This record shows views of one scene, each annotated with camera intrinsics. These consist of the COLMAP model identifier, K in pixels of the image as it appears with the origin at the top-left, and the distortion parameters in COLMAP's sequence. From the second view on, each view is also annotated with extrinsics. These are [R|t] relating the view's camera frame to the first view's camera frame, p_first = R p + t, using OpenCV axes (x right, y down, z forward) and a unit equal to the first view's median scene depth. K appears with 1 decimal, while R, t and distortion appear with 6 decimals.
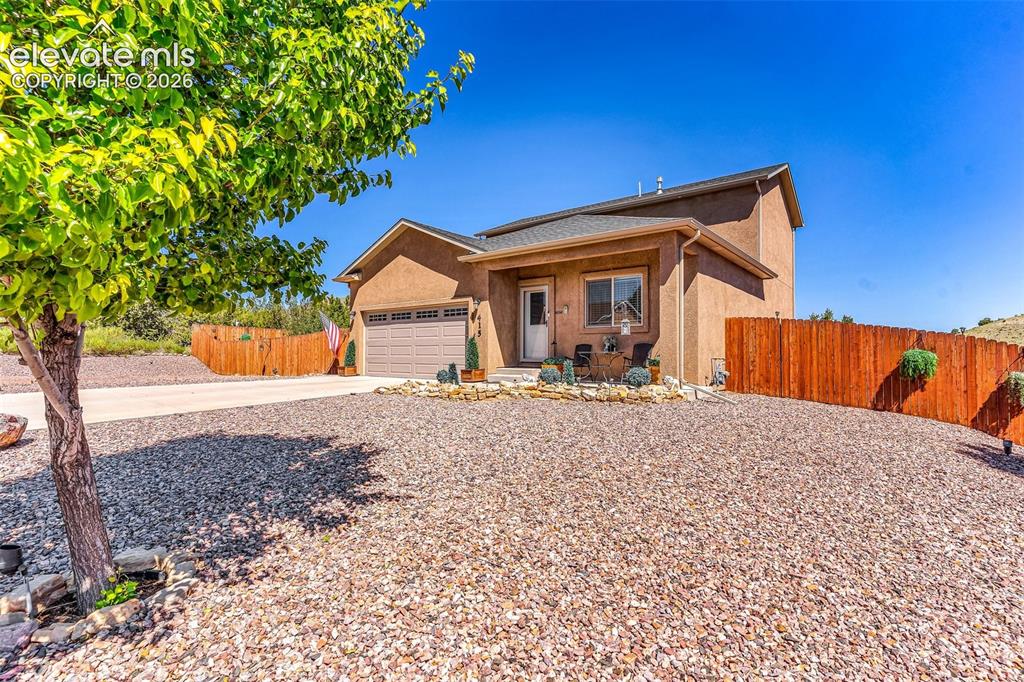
lens RADIAL K [[491.0, 0, 519.3], [0, 491.0, 347.5], [0, 0, 1]] dist [0.006781, -0.002908]
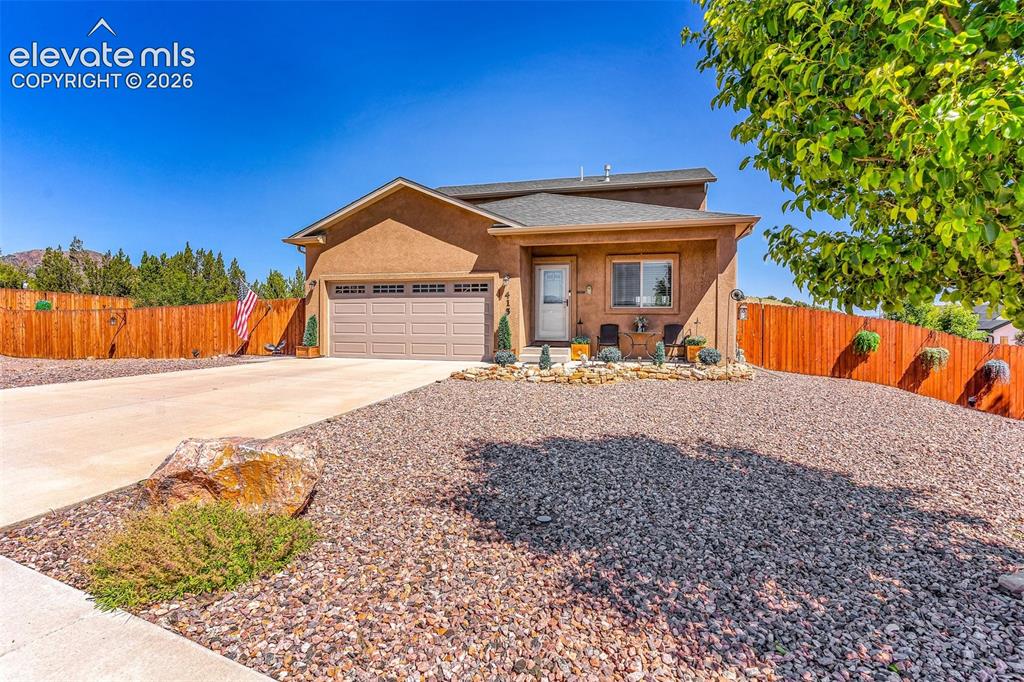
lens RADIAL K [[491.0, 0, 521.9], [0, 491.0, 336.1], [0, 0, 1]] dist [0.006781, -0.002908]
pose [[0.918046, -0.004165, 0.396452, -0.428348], [-0.010049, 0.999379, 0.033770, -0.013395], [-0.396347, -0.034987, 0.917434, 0.113661]]
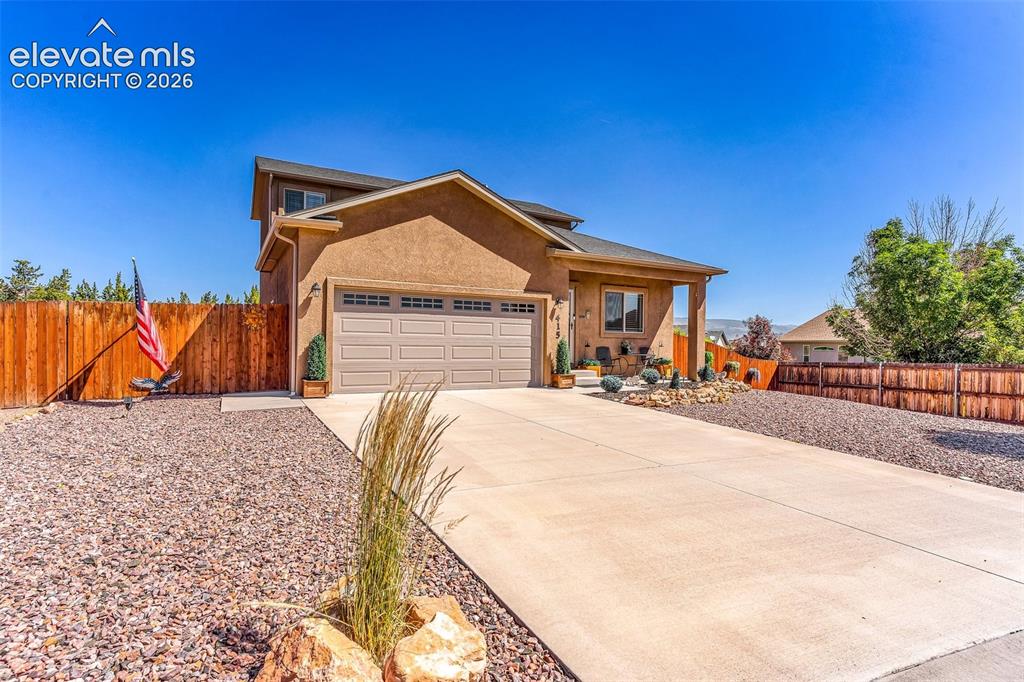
lens RADIAL K [[507.1, 0, 515.8], [0, 507.1, 346.3], [0, 0, 1]] dist [0.004792, -0.002240]
pose [[0.385396, -0.006303, 0.922730, -0.989737], [-0.028814, 0.999407, 0.018861, -0.022531], [-0.922301, -0.033856, 0.384985, 0.693931]]
